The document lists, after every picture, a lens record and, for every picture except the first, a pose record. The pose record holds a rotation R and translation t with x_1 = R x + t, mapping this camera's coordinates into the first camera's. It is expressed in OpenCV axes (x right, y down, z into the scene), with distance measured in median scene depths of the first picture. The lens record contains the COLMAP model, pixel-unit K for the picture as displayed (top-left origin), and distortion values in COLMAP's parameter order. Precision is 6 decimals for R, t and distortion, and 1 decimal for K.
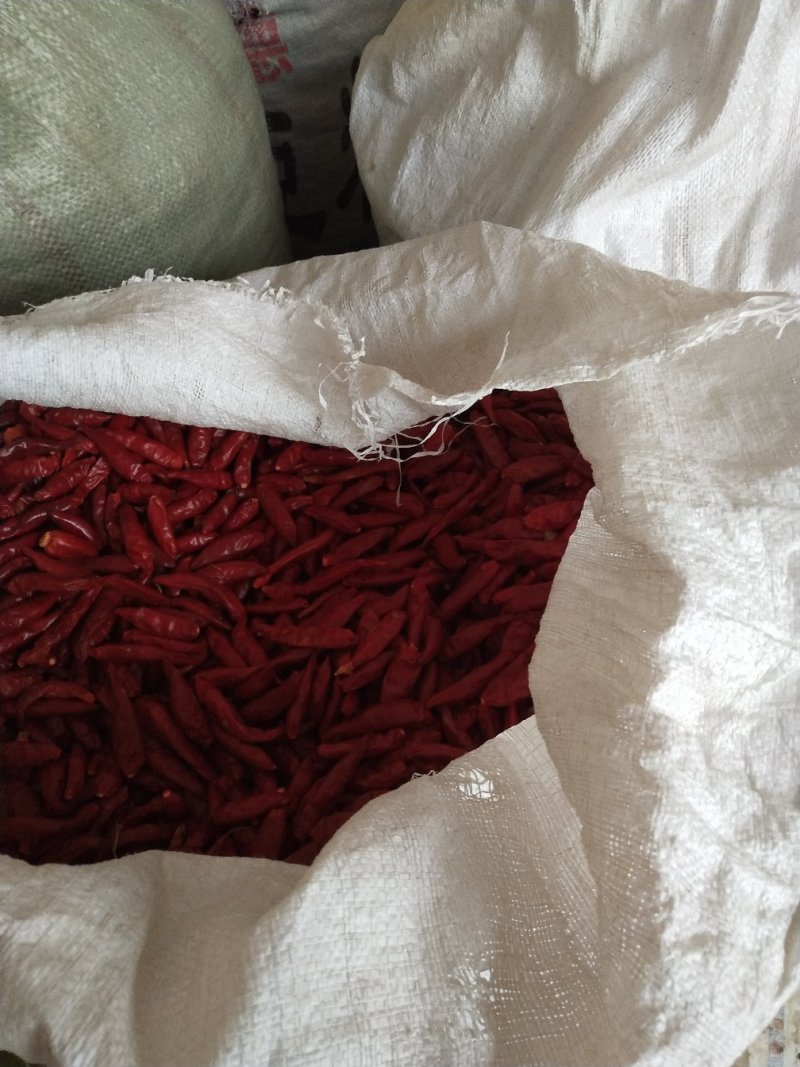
lens RADIAL K [[802.7, 0, 400.0], [0, 802.7, 533.5], [0, 0, 1]] dist [-0.006910, -0.001219]
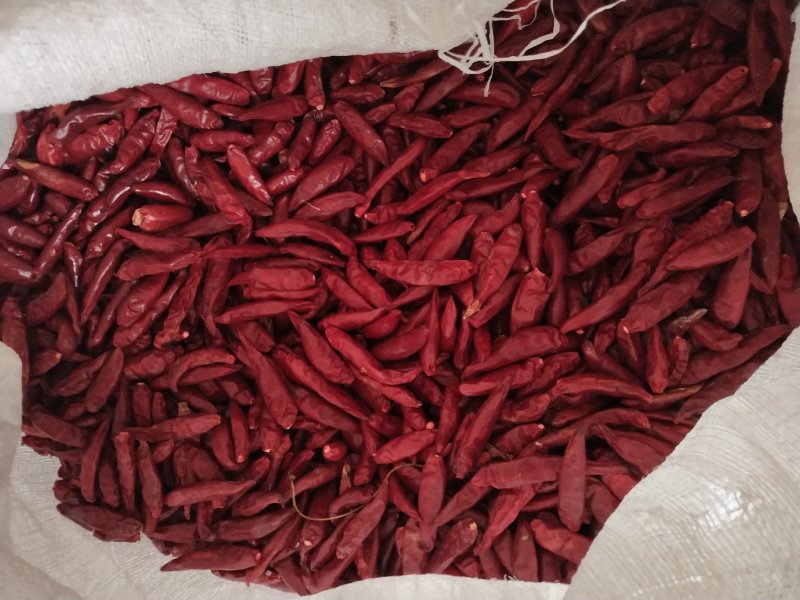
lens RADIAL K [[601.8, 0, 400.0], [0, 601.8, 300.0], [0, 0, 1]] dist [-0.006910, -0.001219]
pose [[0.982253, -0.149800, -0.112868, -0.064359], [0.183514, 0.891909, 0.413306, -0.141468], [0.038754, -0.426684, 0.903570, 0.311168]]
